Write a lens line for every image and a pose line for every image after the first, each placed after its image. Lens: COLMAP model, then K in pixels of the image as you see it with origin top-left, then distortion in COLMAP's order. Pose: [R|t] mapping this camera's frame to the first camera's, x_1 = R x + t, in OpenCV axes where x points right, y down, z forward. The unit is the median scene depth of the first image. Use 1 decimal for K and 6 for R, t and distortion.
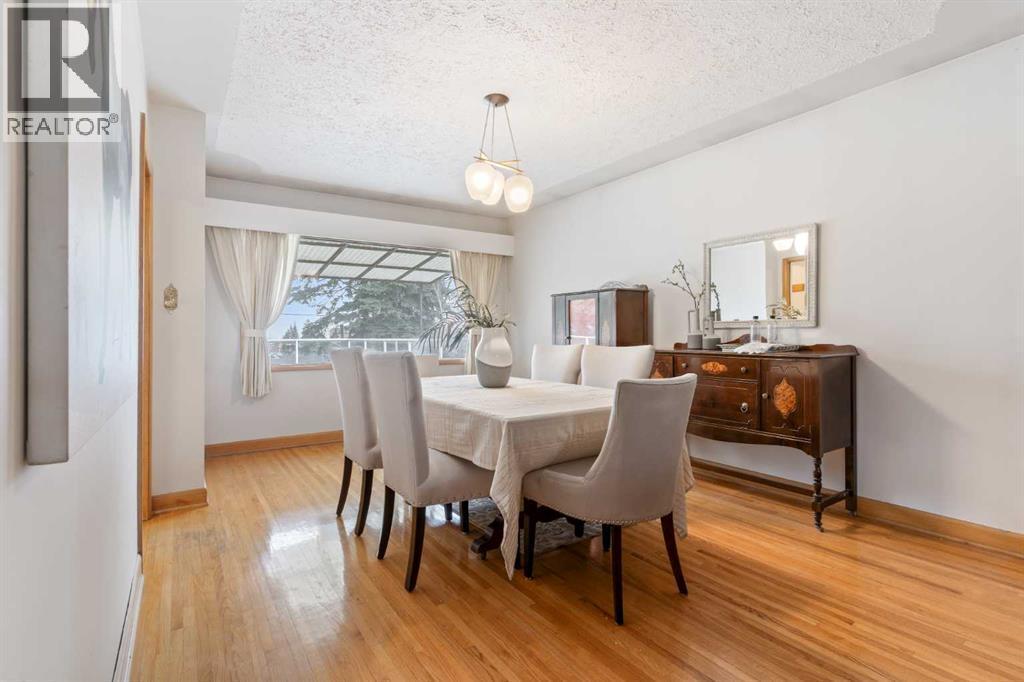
lens RADIAL K [[496.3, 0, 505.7], [0, 496.3, 334.9], [0, 0, 1]] dist [0.001764, 0.000913]
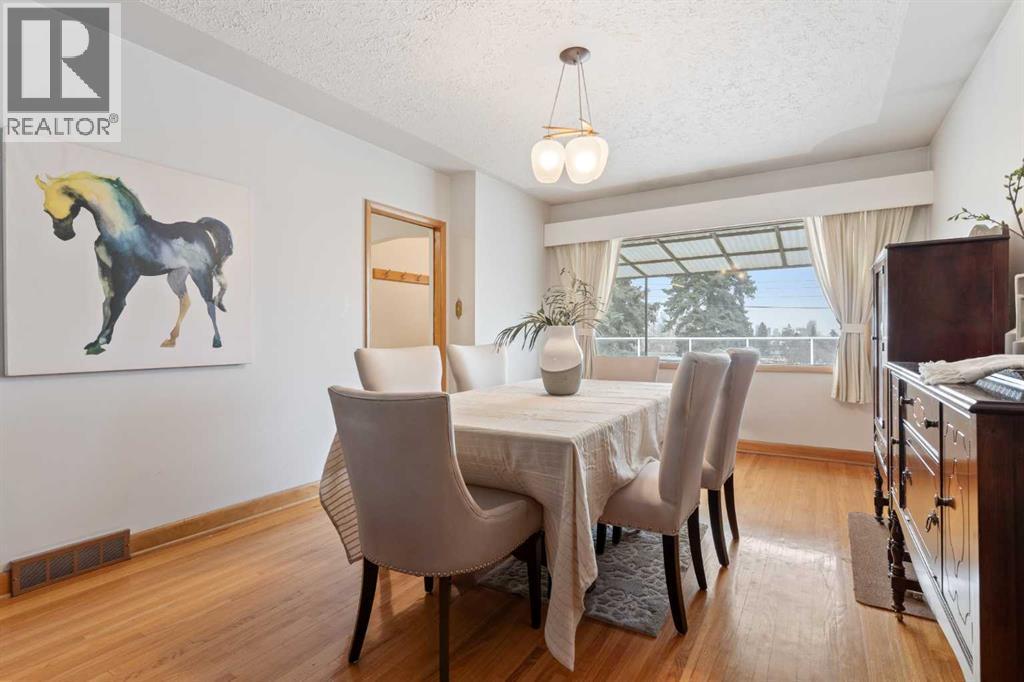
lens RADIAL K [[496.3, 0, 511.5], [0, 496.3, 341.5], [0, 0, 1]] dist [0.001764, 0.000913]
pose [[0.431031, 0.011898, -0.902258, 0.435946], [0.006179, 0.999851, 0.016137, -0.001669], [0.902316, -0.012530, 0.430894, 0.331541]]
